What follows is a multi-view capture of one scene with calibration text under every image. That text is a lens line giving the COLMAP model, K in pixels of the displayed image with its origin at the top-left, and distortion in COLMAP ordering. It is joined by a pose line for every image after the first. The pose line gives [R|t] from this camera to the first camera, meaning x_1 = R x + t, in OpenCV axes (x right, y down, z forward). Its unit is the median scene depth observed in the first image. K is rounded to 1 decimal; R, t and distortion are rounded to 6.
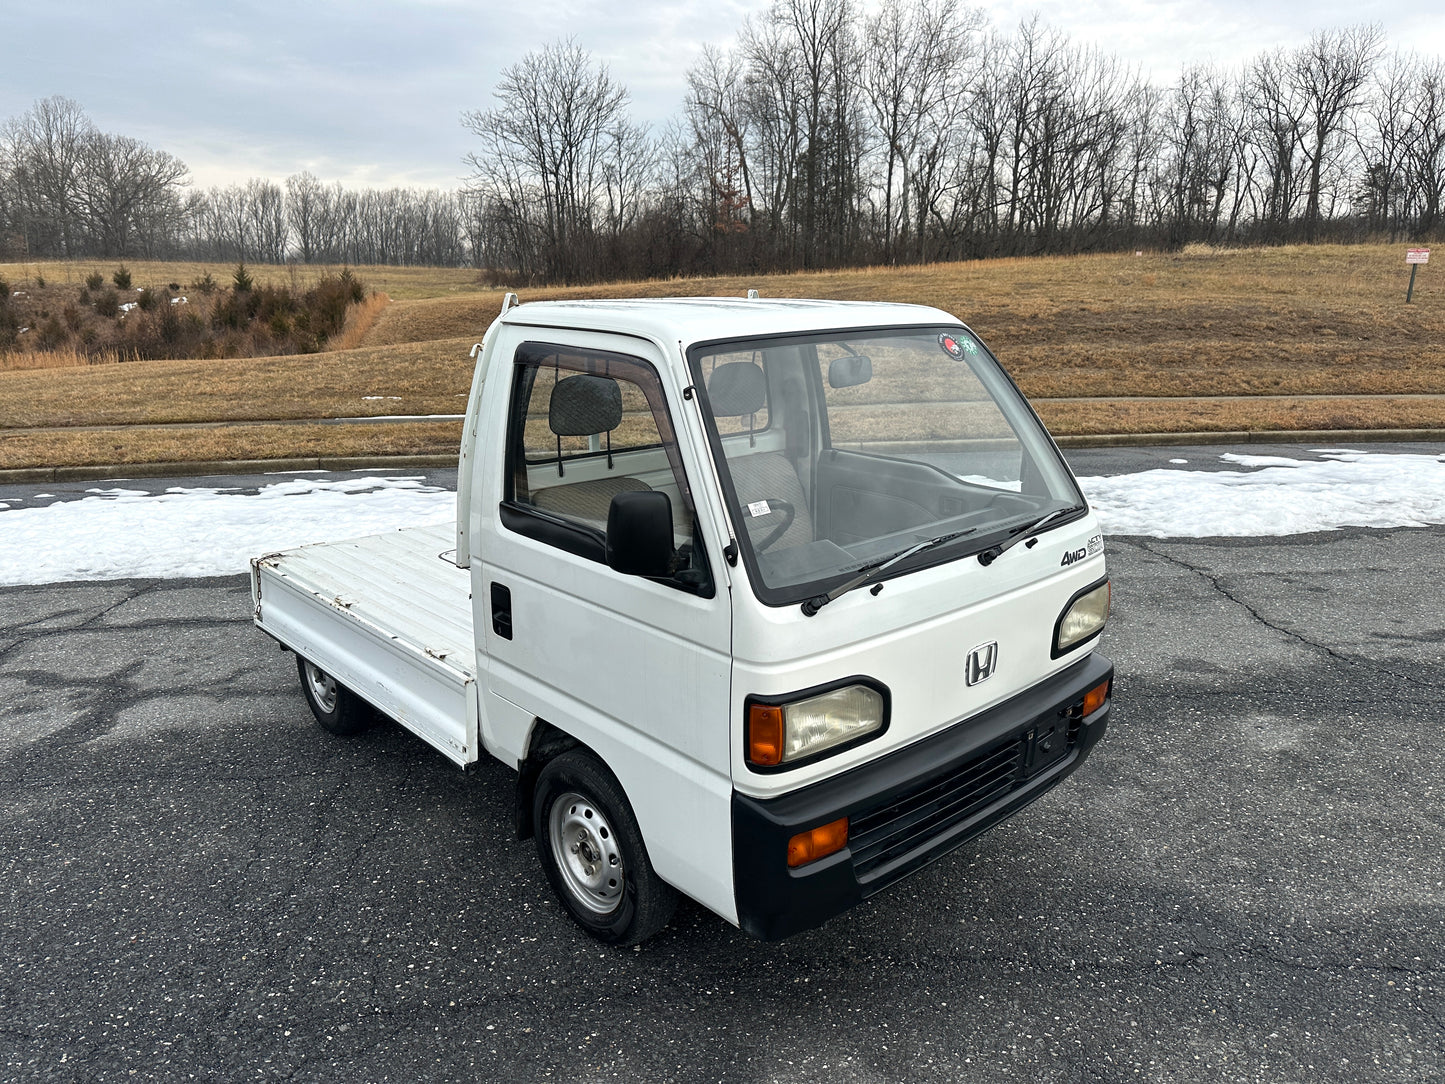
lens RADIAL K [[1042.5, 0, 723.3], [0, 1042.5, 544.0], [0, 0, 1]] dist [0.013698, -0.009752]
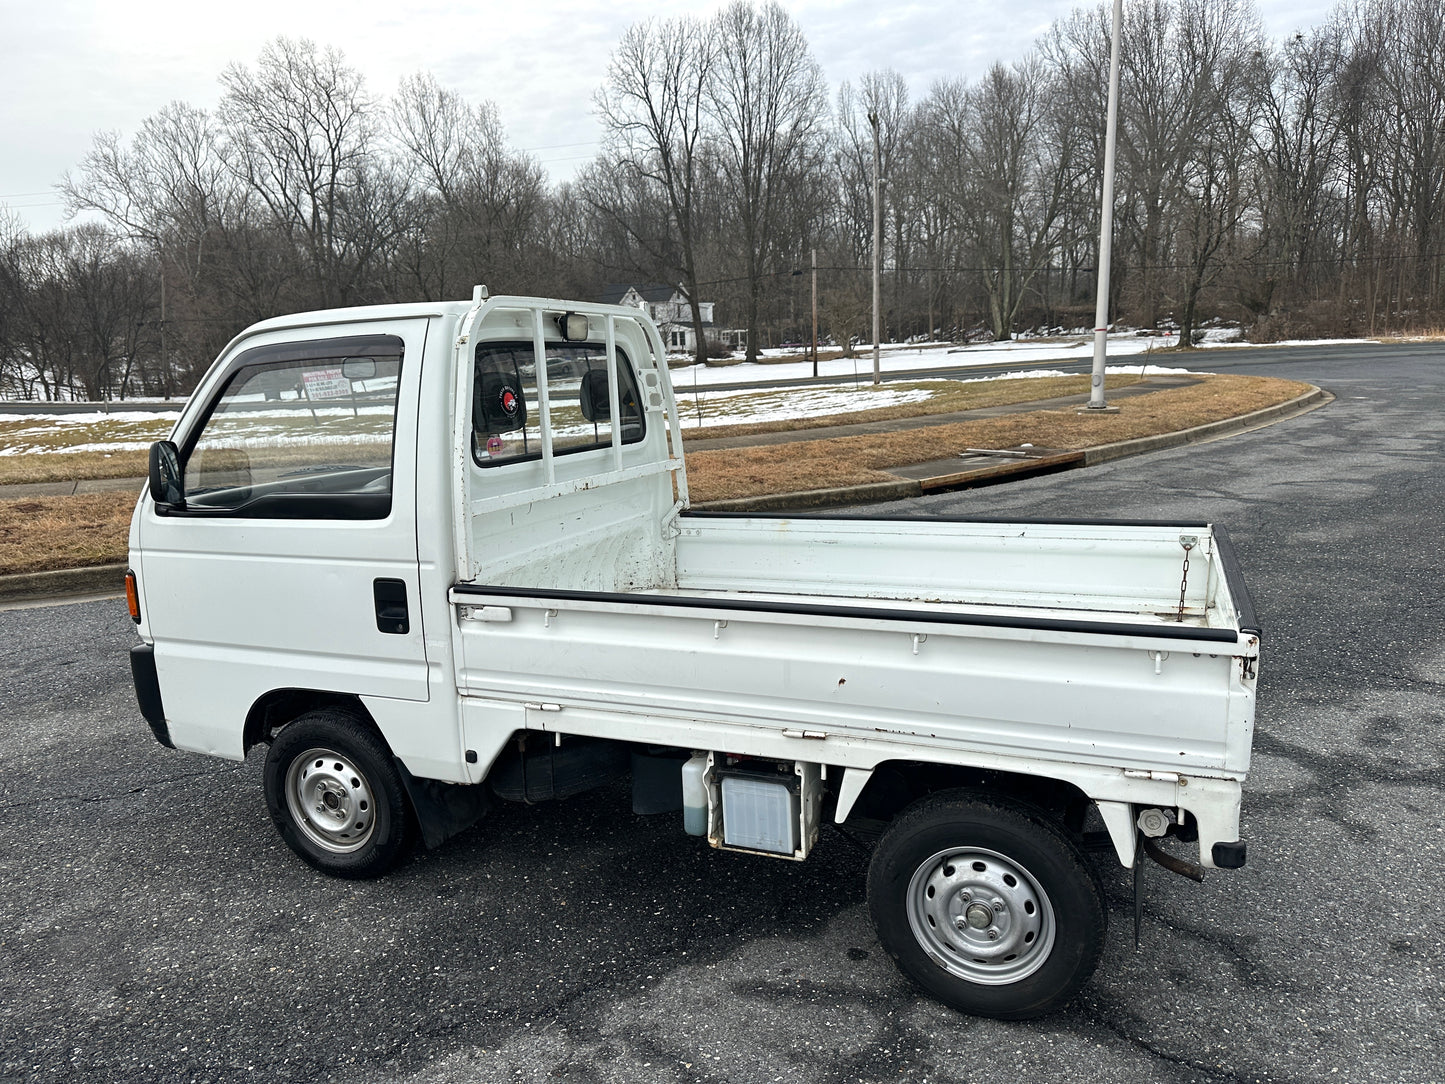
lens RADIAL K [[1005.1, 0, 717.8], [0, 1005.1, 575.0], [0, 0, 1]] dist [0.091383, -0.125658]
pose [[-0.909338, 0.125785, -0.396590, 0.020620], [-0.057848, 0.905723, 0.419904, -0.038570], [0.412018, 0.404776, -0.816332, 0.183486]]
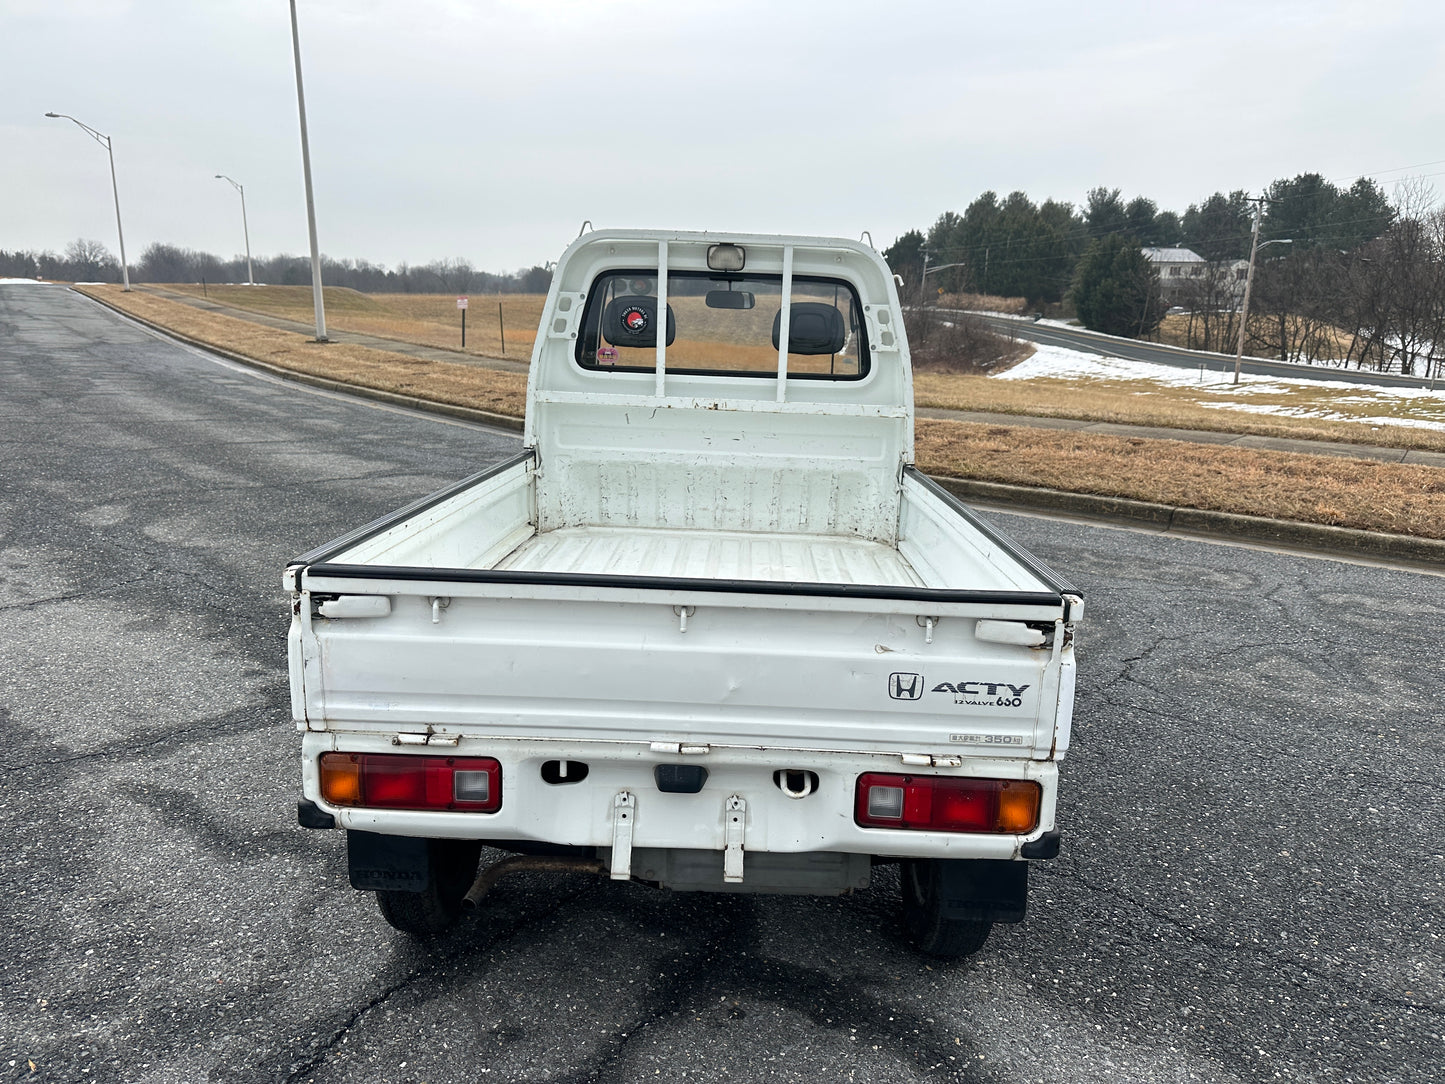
lens RADIAL K [[999.7, 0, 720.9], [0, 999.7, 562.8], [0, 0, 1]] dist [0.042912, -0.054812]
pose [[-0.718638, -0.165499, 0.675404, -0.076526], [0.143915, 0.914841, 0.377298, -0.029677], [-0.680330, 0.368342, -0.633621, 0.168199]]
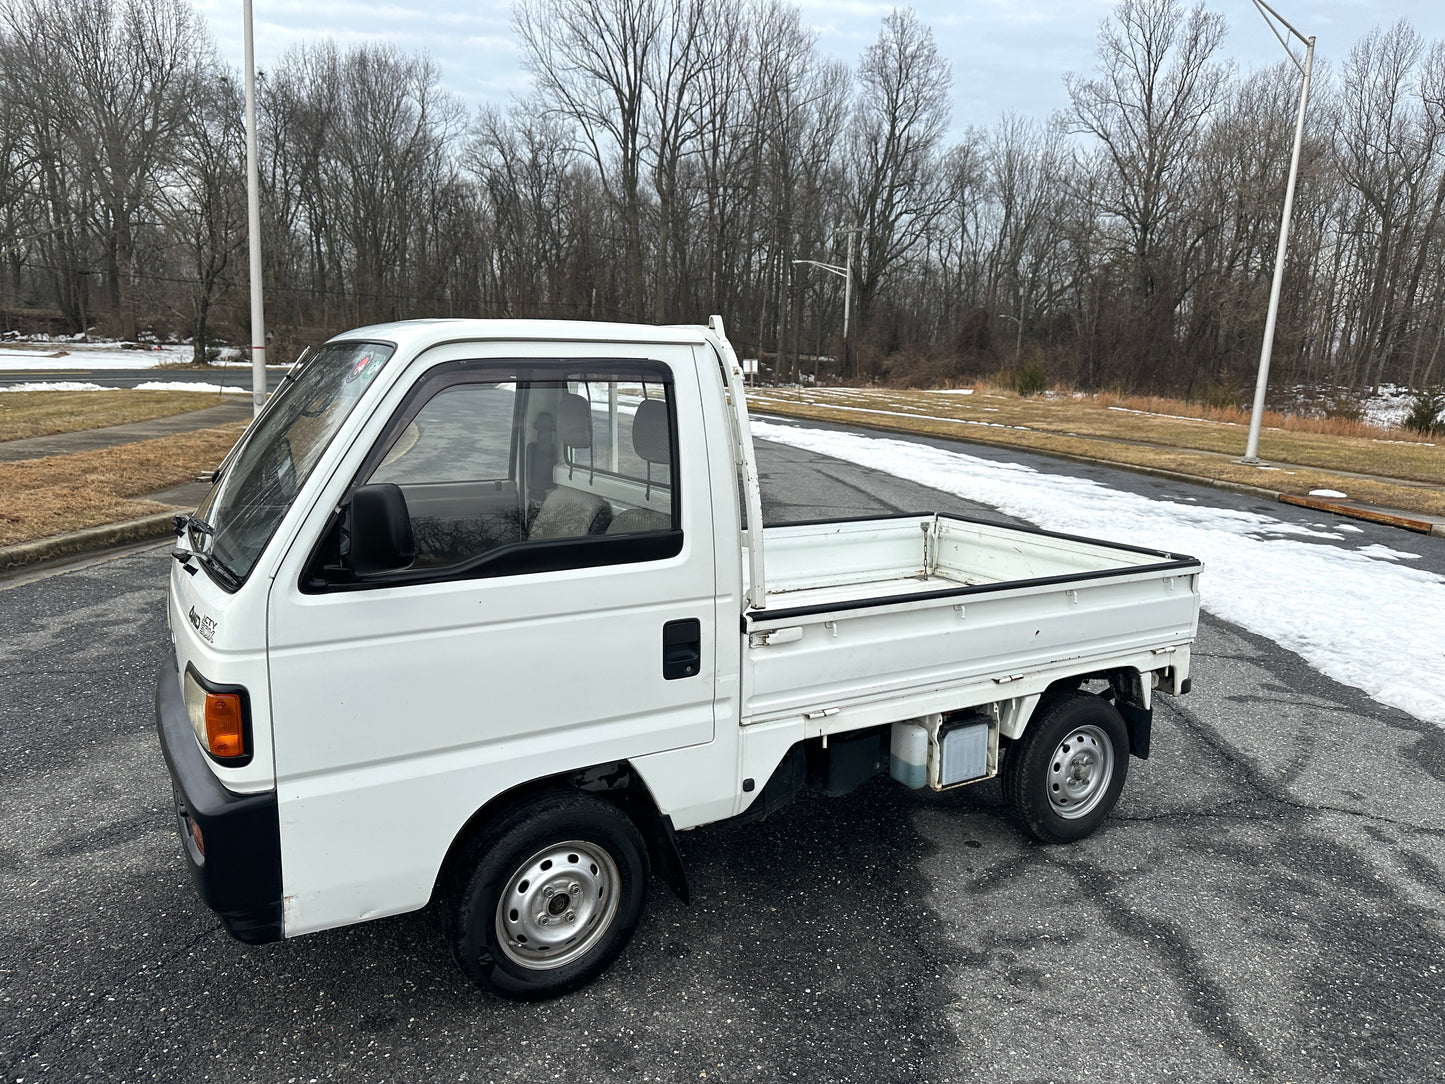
lens RADIAL K [[1037.1, 0, 722.5], [0, 1037.1, 542.0], [0, 0, 1]] dist [0.033706, -0.037848]
pose [[-0.206608, 0.164664, -0.964468, 0.083861], [-0.255072, 0.942586, 0.215569, -0.026151], [0.944591, 0.290547, -0.152745, 0.121538]]
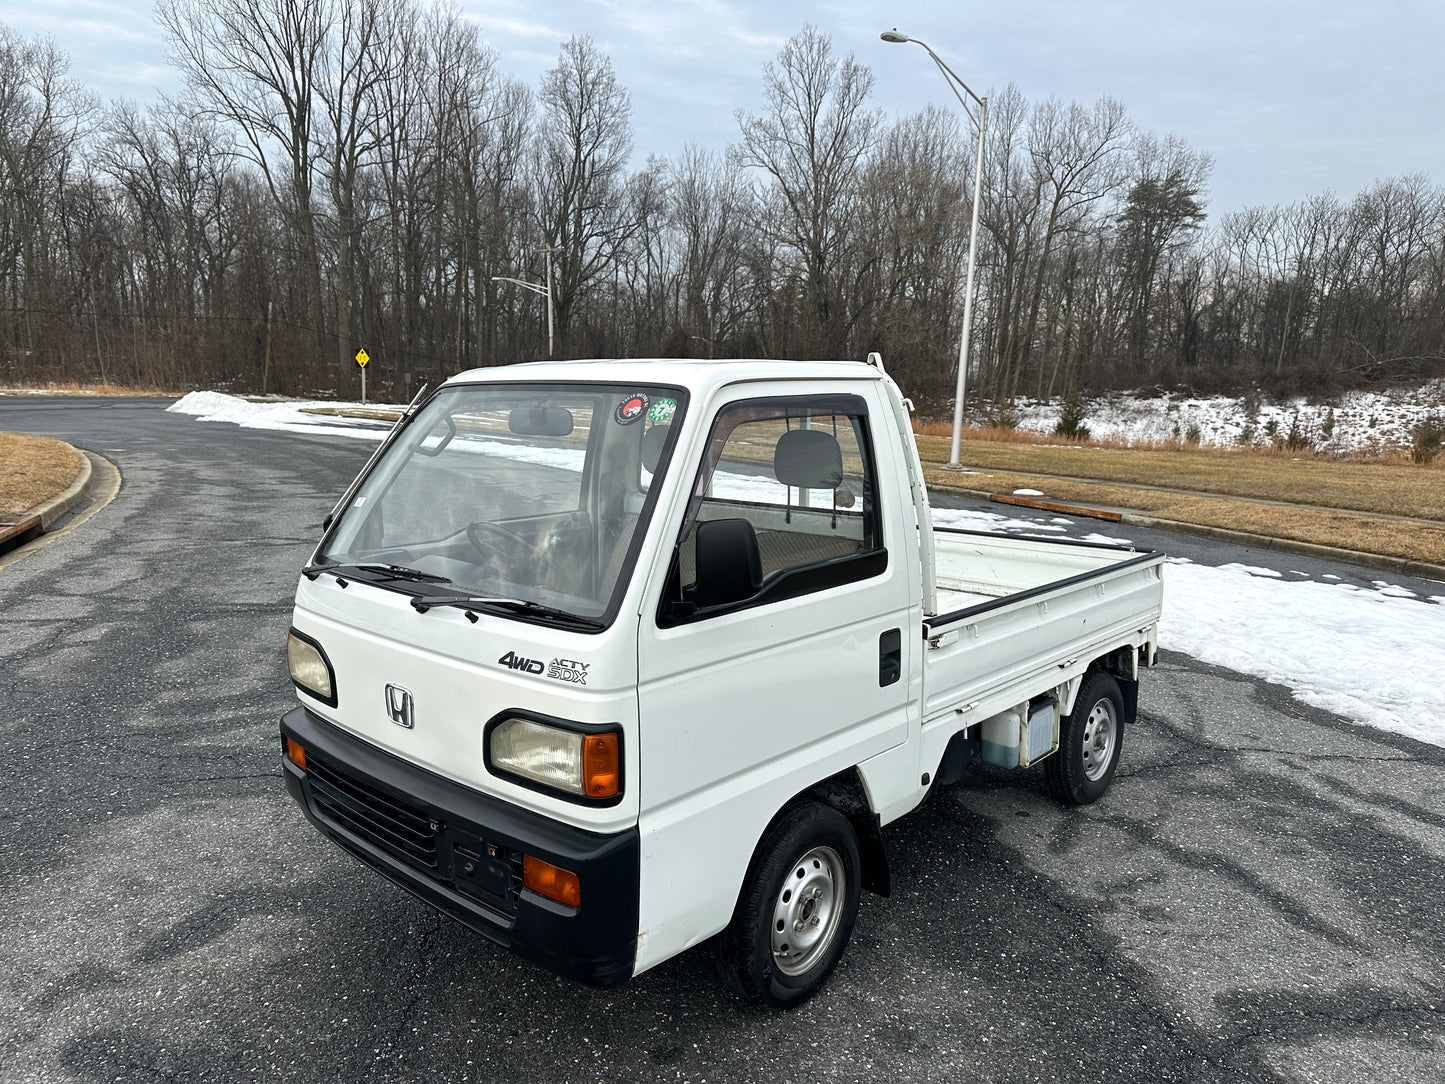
lens RADIAL K [[1035.3, 0, 724.9], [0, 1035.3, 531.9], [0, 0, 1]] dist [0.044501, -0.055452]
pose [[0.093477, 0.142070, -0.985433, 0.091362], [-0.249592, 0.961505, 0.114944, -0.017529], [0.963829, 0.235212, 0.125338, 0.084071]]
